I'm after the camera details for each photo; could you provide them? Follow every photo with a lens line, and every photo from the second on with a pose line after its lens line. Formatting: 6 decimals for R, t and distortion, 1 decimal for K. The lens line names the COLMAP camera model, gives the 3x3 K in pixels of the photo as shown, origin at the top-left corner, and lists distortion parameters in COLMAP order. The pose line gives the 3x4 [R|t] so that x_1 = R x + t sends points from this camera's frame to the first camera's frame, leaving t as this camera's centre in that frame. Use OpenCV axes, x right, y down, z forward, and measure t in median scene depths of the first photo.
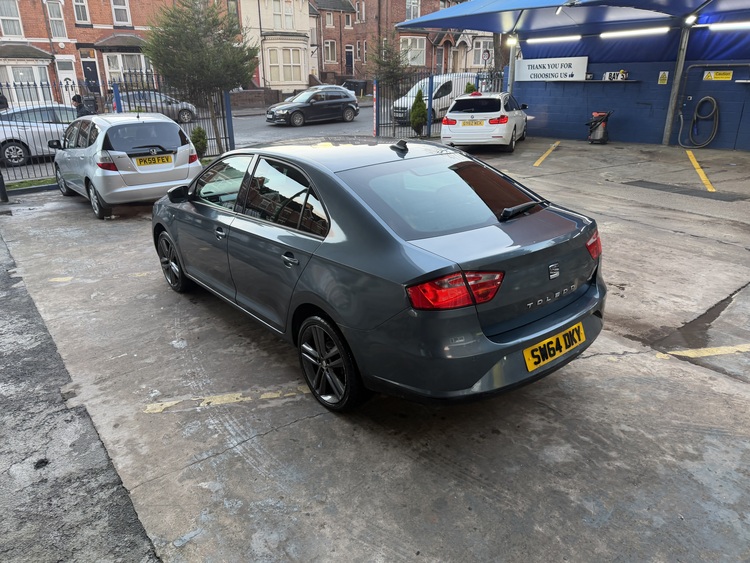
lens RADIAL K [[531.4, 0, 369.3], [0, 531.4, 278.9], [0, 0, 1]] dist [0.004829, -0.001720]
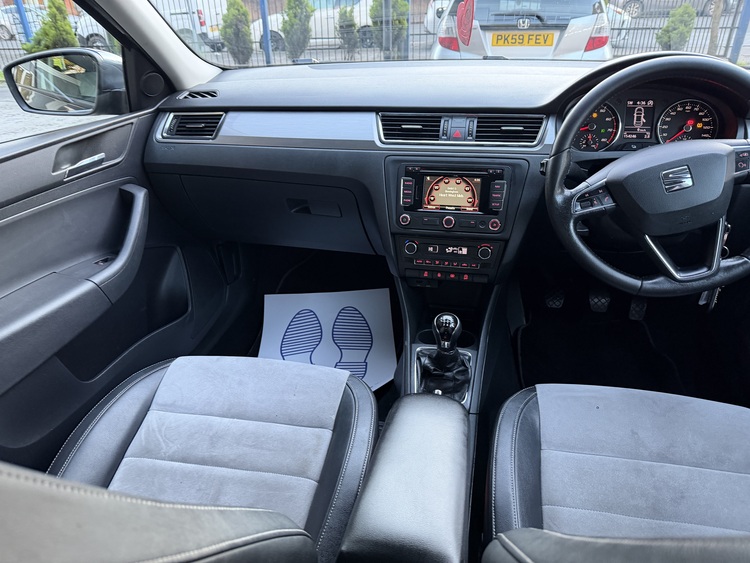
lens RADIAL K [[531.5, 0, 375.0], [0, 531.5, 281.5], [0, 0, 1]] dist [-0.002155, -0.002961]
pose [[0.643449, 0.362832, -0.674037, -0.067720], [-0.253243, 0.931848, 0.259860, -0.208717], [0.722386, 0.003488, 0.691481, 1.151673]]
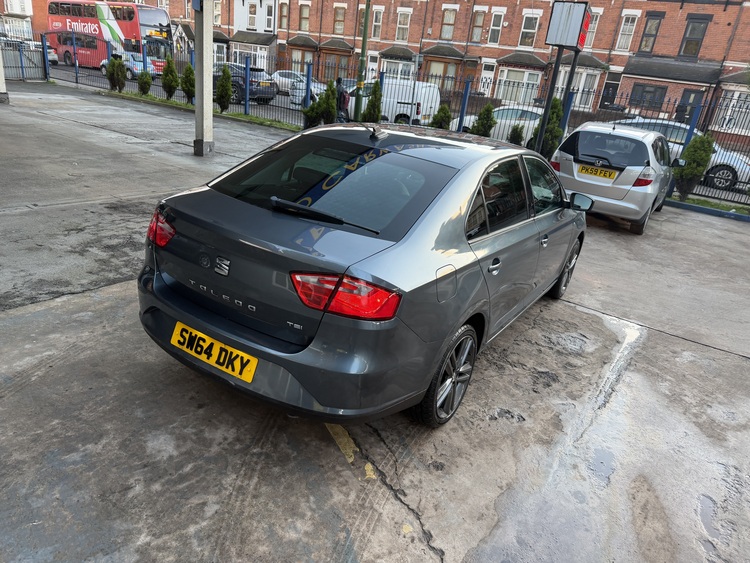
lens RADIAL K [[521.7, 0, 360.5], [0, 521.7, 281.8], [0, 0, 1]] dist [-0.000817, -0.000998]
pose [[0.304669, 0.410312, -0.859547, 0.870141], [-0.443147, 0.859889, 0.253400, -0.231136], [0.843088, 0.303702, 0.443810, 0.621396]]
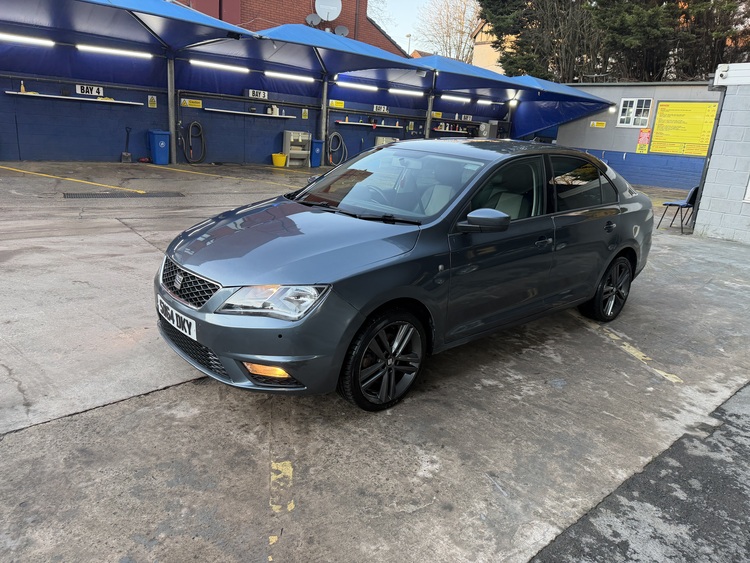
lens RADIAL K [[531.5, 0, 375.0], [0, 531.5, 281.5], [0, 0, 1]] dist [-0.002155, -0.002961]
pose [[-0.046403, -0.259208, 0.964706, -1.283947], [0.278771, 0.924017, 0.261685, -0.376313], [-0.959236, 0.281075, 0.029383, 1.391969]]
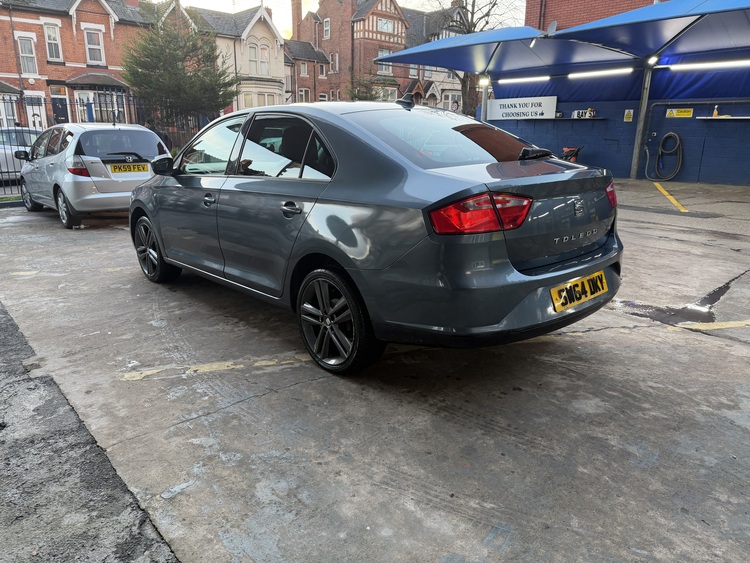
lens RADIAL K [[530.8, 0, 375.0], [0, 530.8, 281.5], [0, 0, 1]] dist [0.009178, -0.006958]
pose [[0.997742, 0.005990, 0.066890, -0.057242], [-0.000213, 0.996292, -0.086032, 0.149241], [-0.067158, 0.085824, 0.994044, 0.073127]]
